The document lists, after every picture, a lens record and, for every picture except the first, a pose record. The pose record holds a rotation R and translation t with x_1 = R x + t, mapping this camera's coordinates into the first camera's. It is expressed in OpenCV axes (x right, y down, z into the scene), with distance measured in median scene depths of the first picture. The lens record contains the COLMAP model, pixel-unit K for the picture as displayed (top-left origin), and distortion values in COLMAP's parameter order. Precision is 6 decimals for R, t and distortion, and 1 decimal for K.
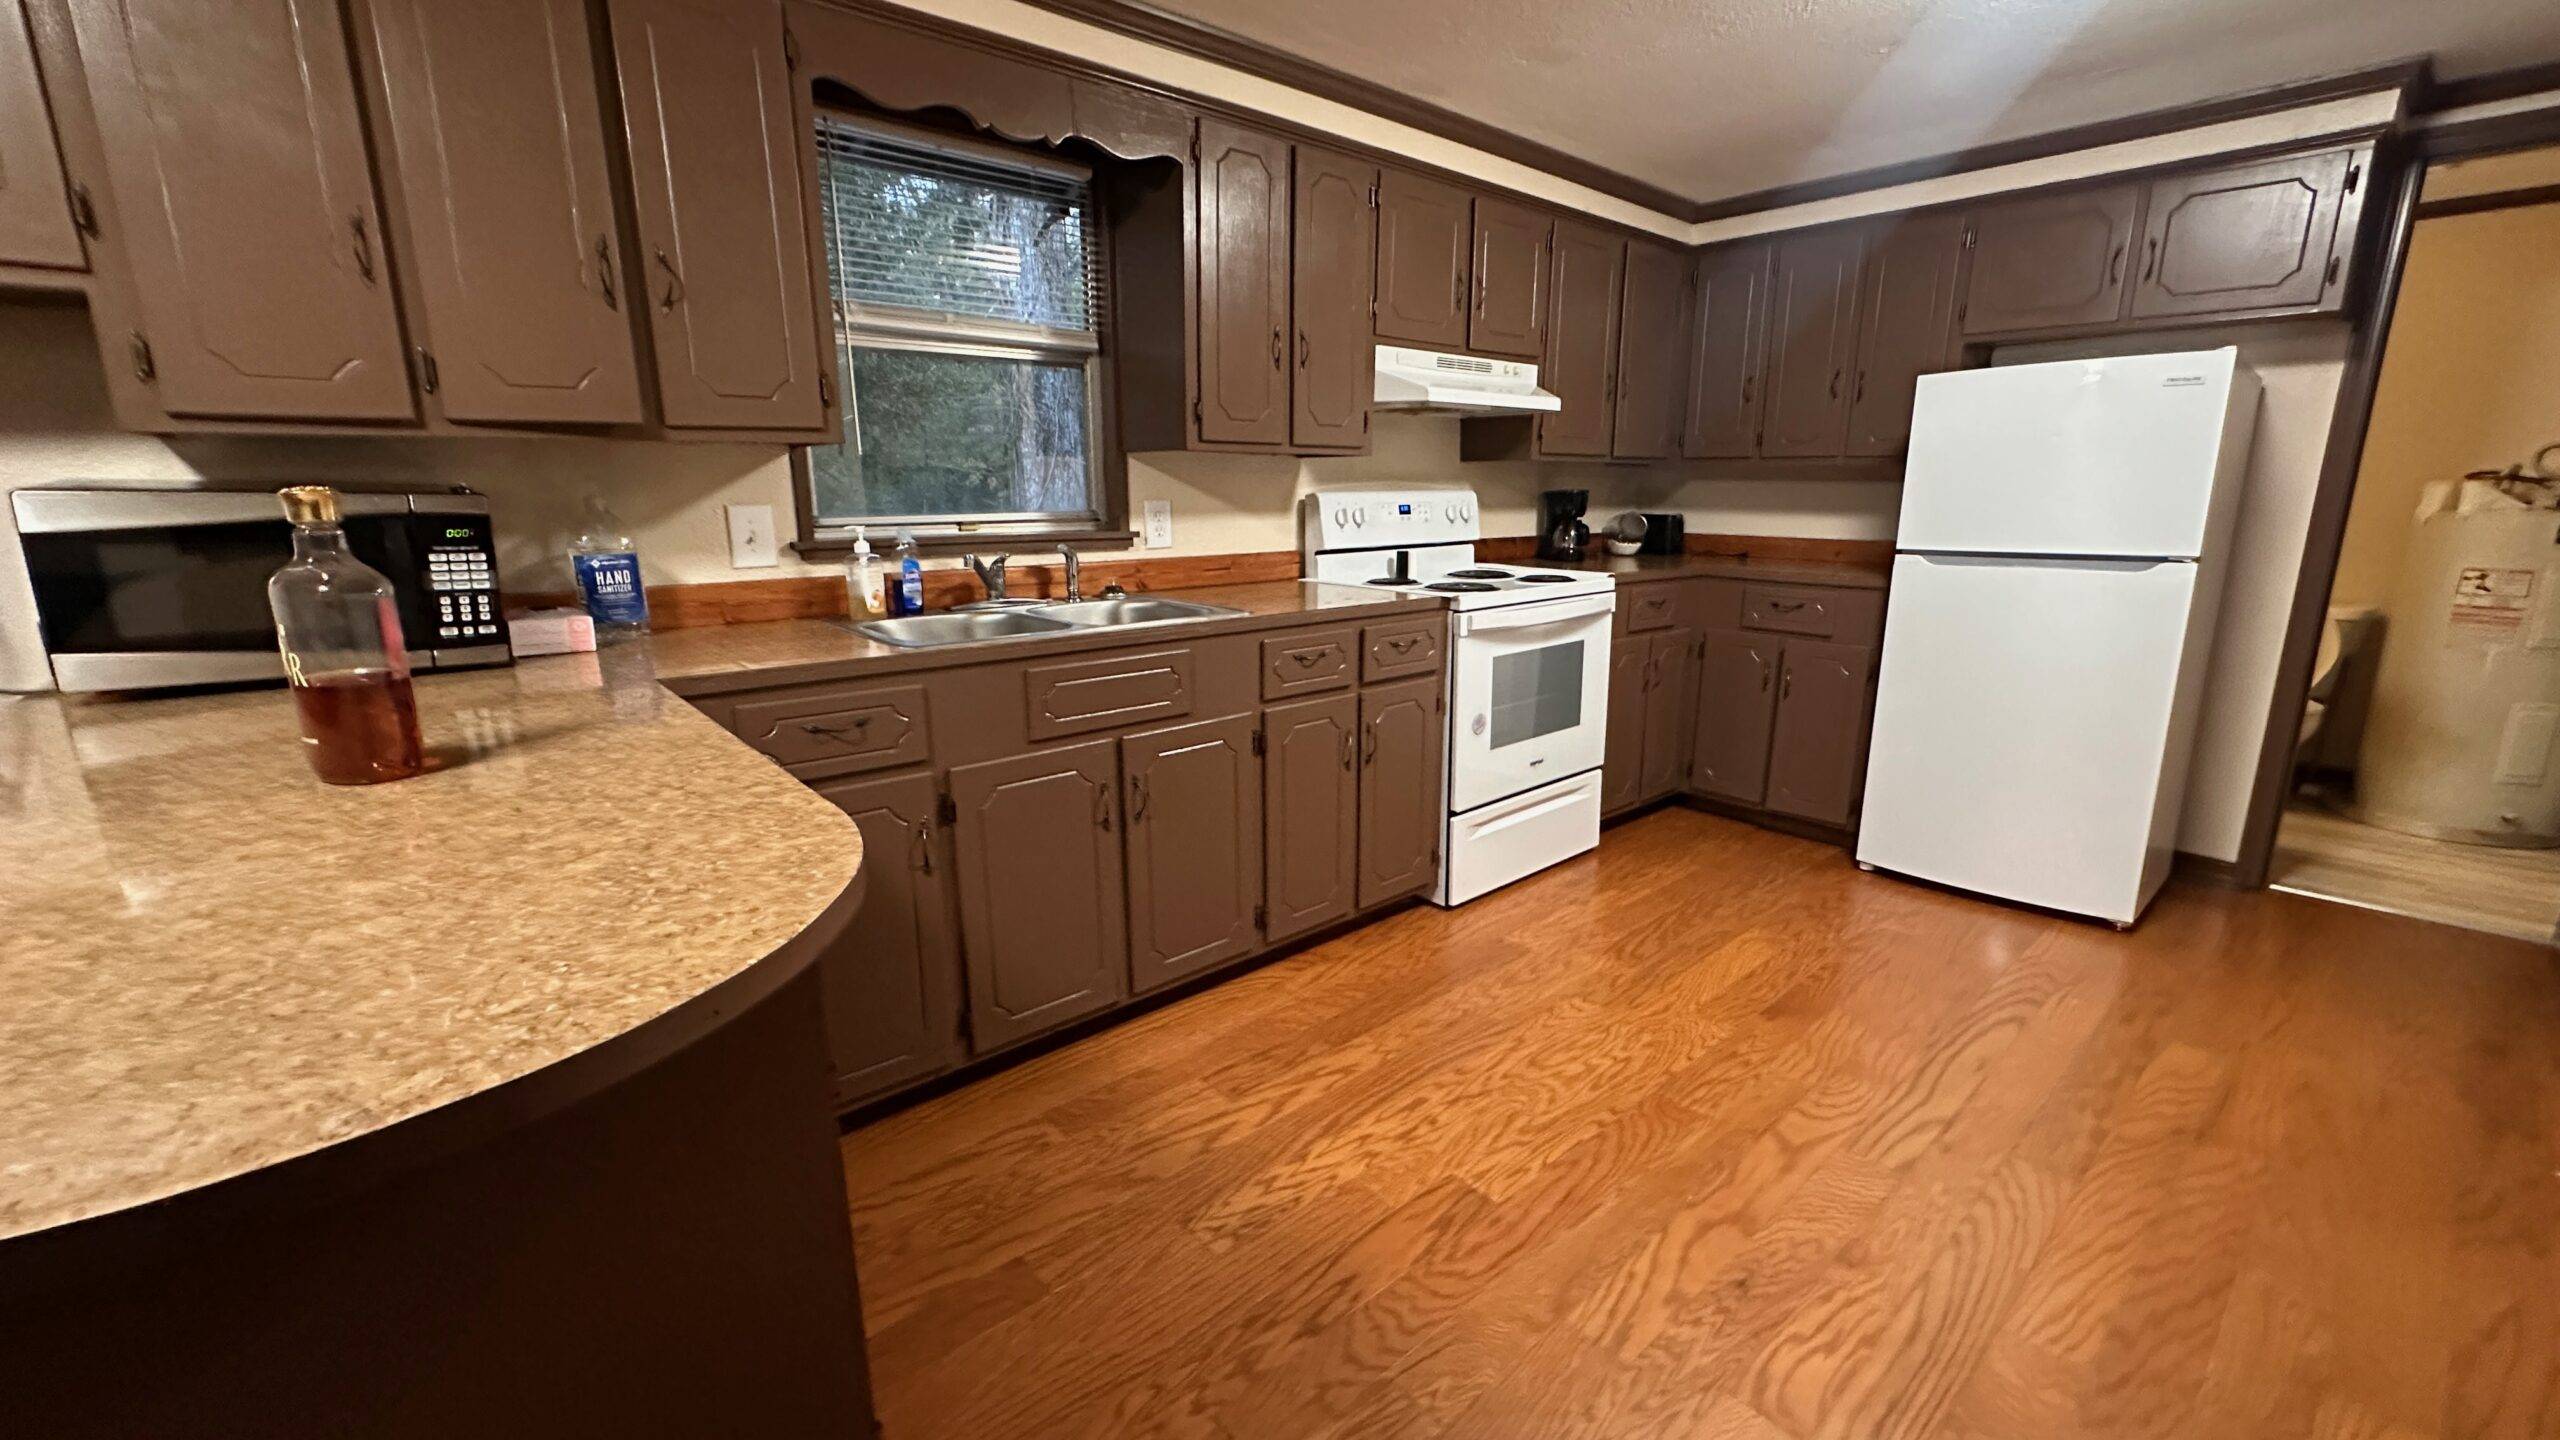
lens RADIAL K [[1028.0, 0, 1280.0], [0, 1028.0, 720.0], [0, 0, 1]] dist [-0.000611, -0.000295]
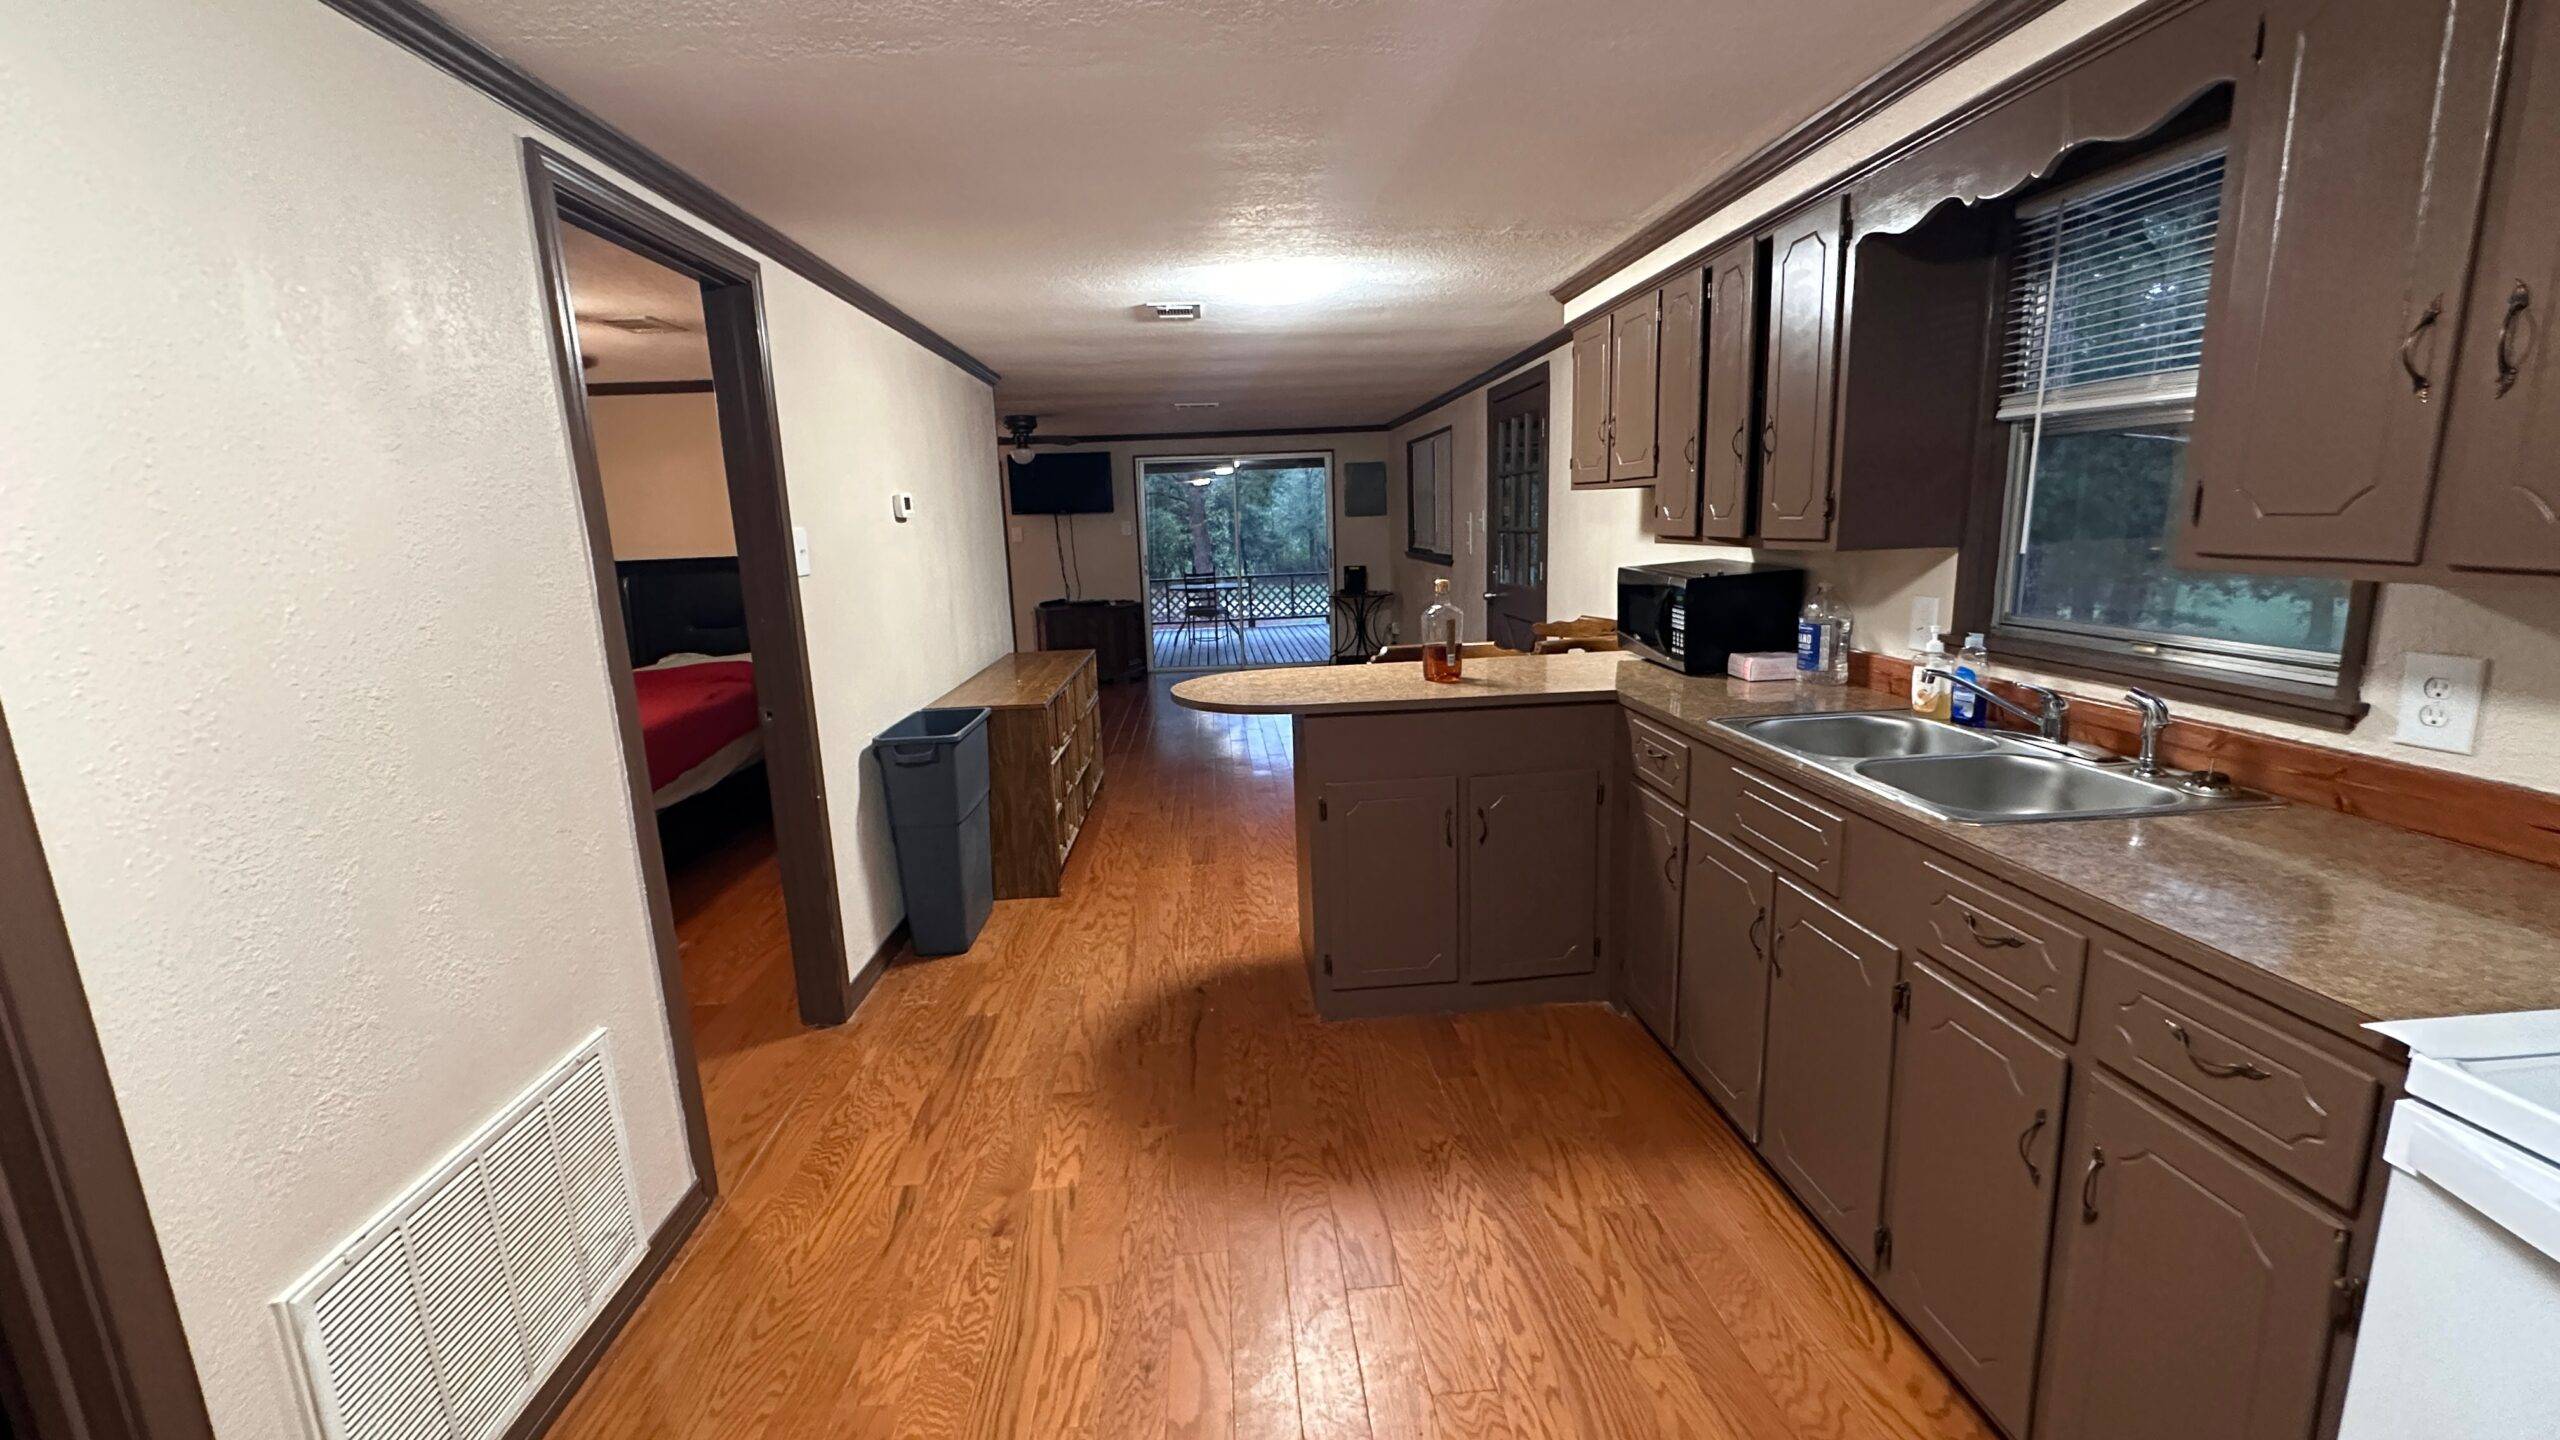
lens RADIAL K [[1028.0, 0, 1280.0], [0, 1028.0, 720.0], [0, 0, 1]] dist [-0.000611, -0.000295]
pose [[-0.605526, 0.178967, -0.775442, 0.601876], [-0.143302, 0.933939, 0.327448, -0.262004], [0.782818, 0.309400, -0.539878, 0.822254]]
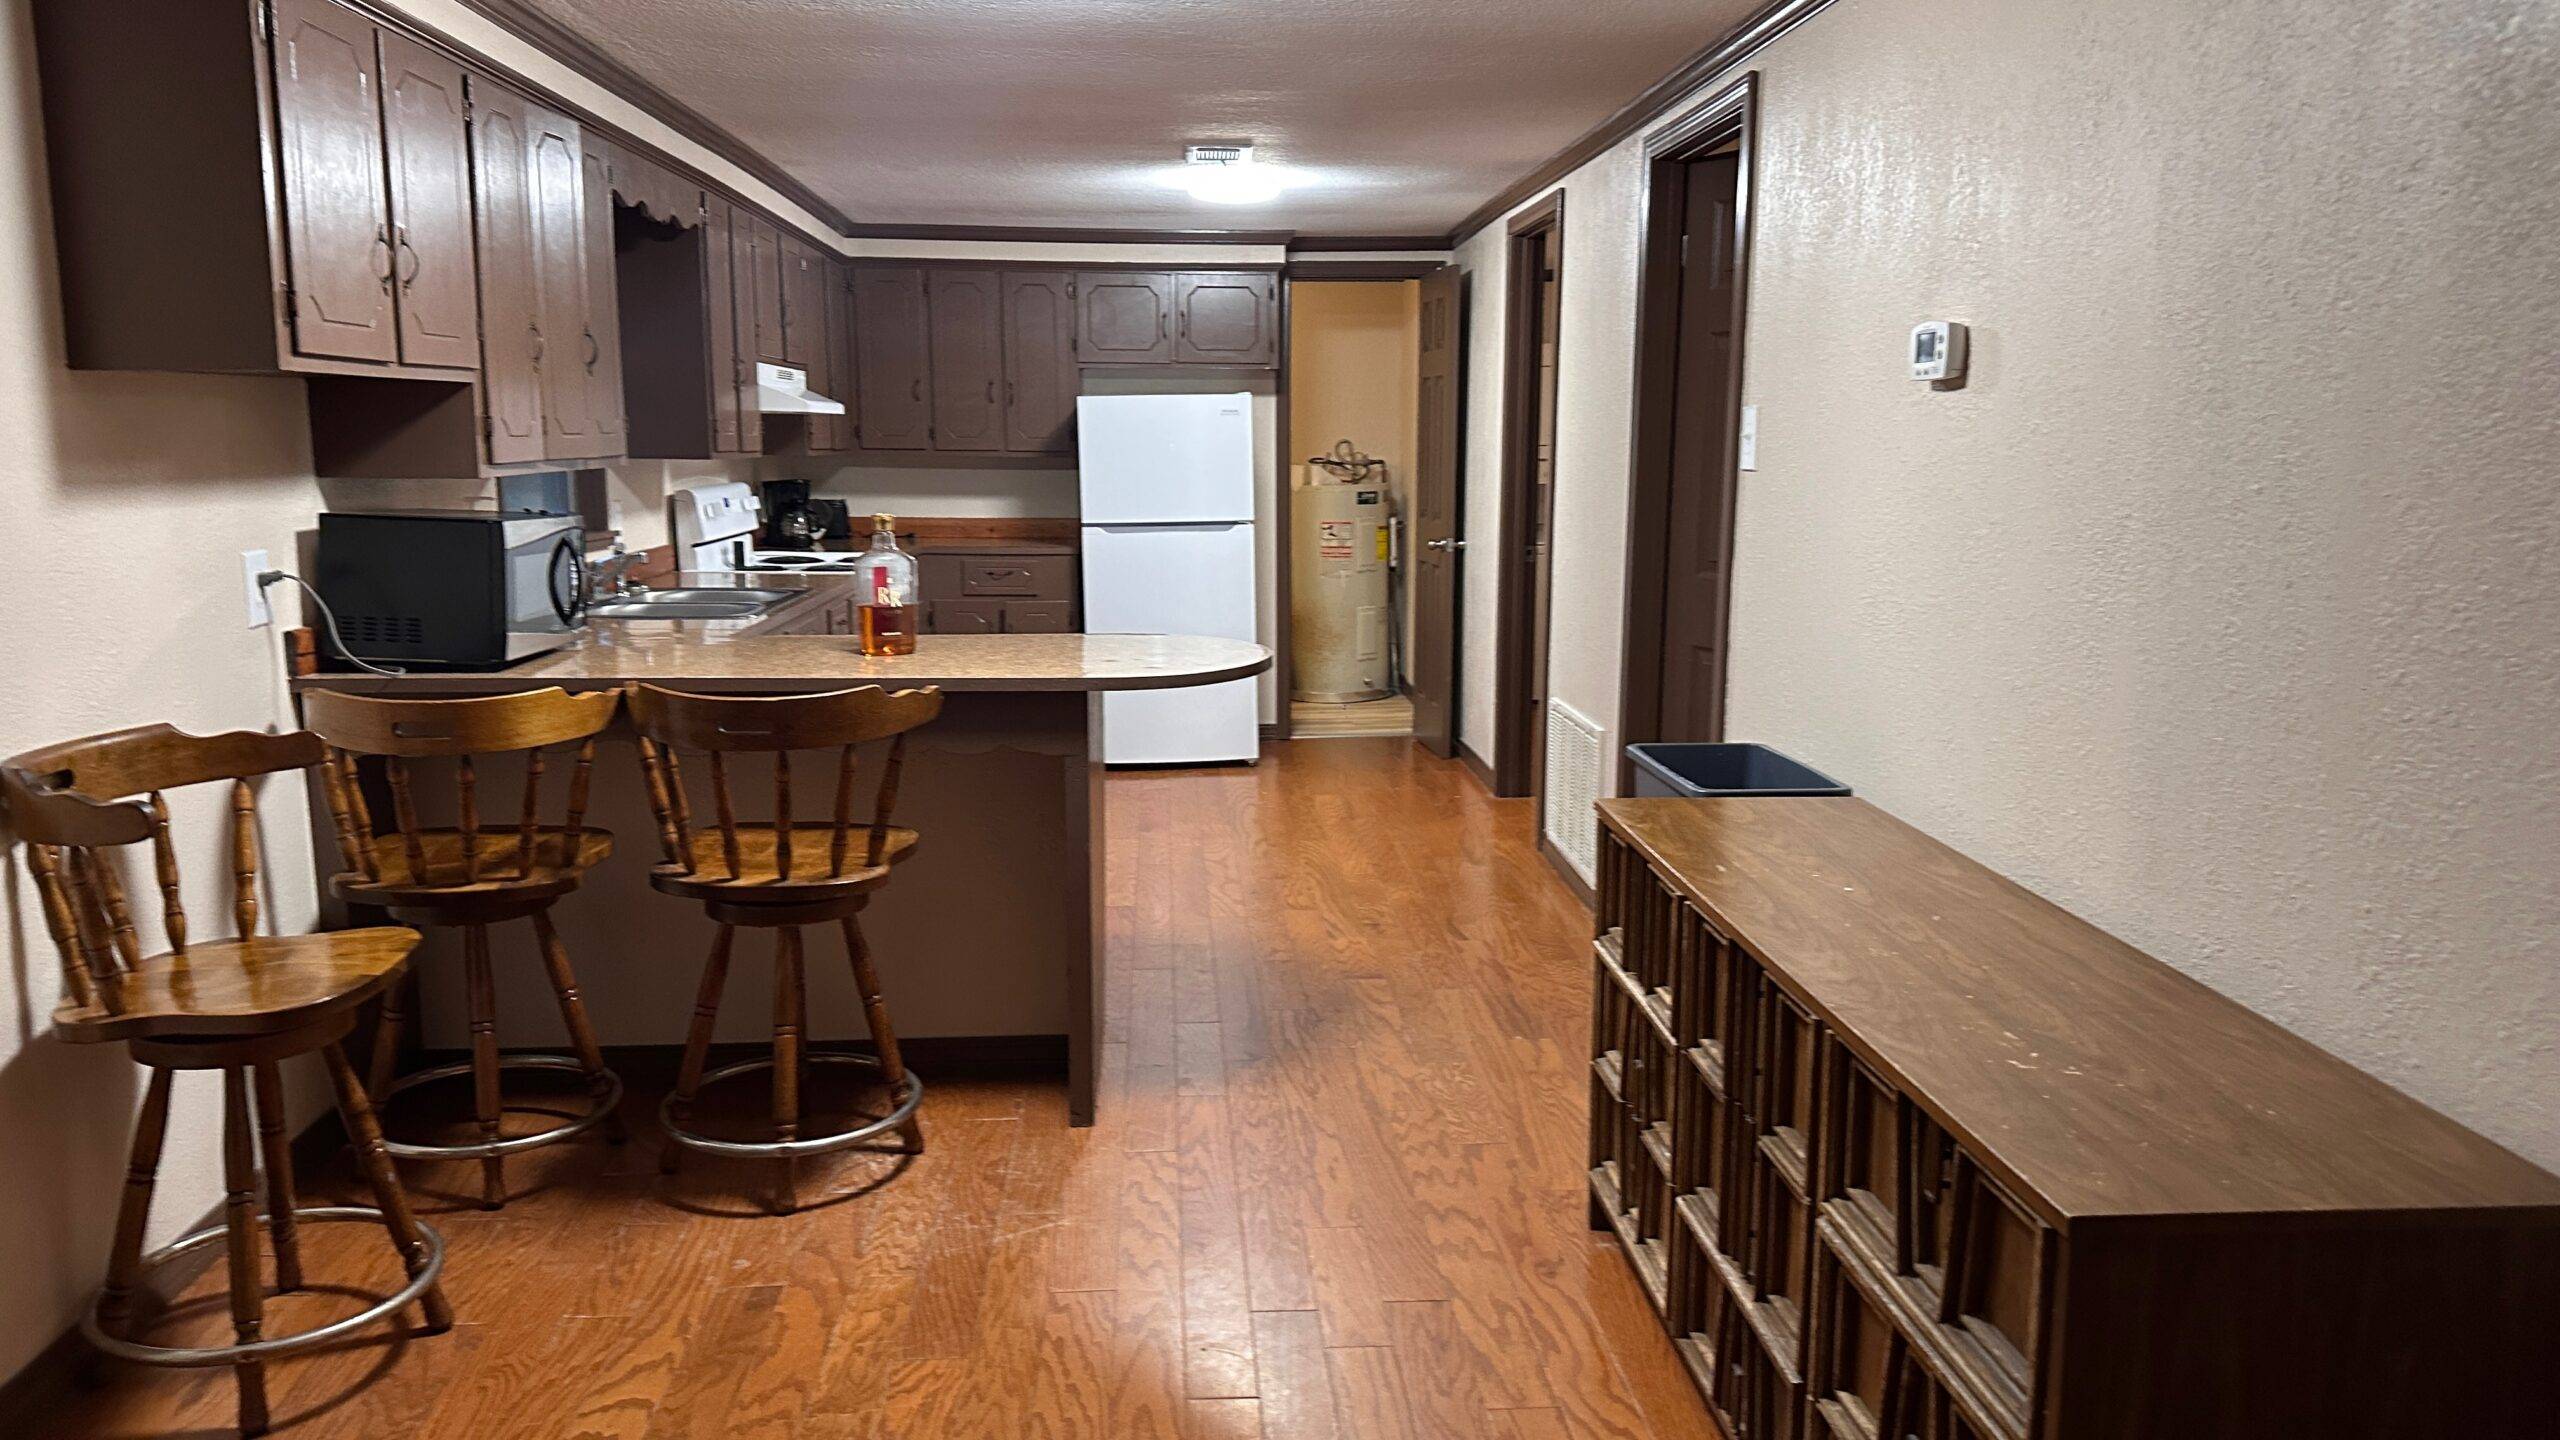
lens RADIAL K [[1723.1, 0, 1280.0], [0, 1723.1, 720.0], [0, 0, 1]] dist [-0.000042, -0.000065]
pose [[0.606826, -0.125905, 0.784800, -1.114780], [0.174719, 0.984354, 0.022823, 0.086399], [-0.775394, 0.123270, 0.619329, -0.596693]]
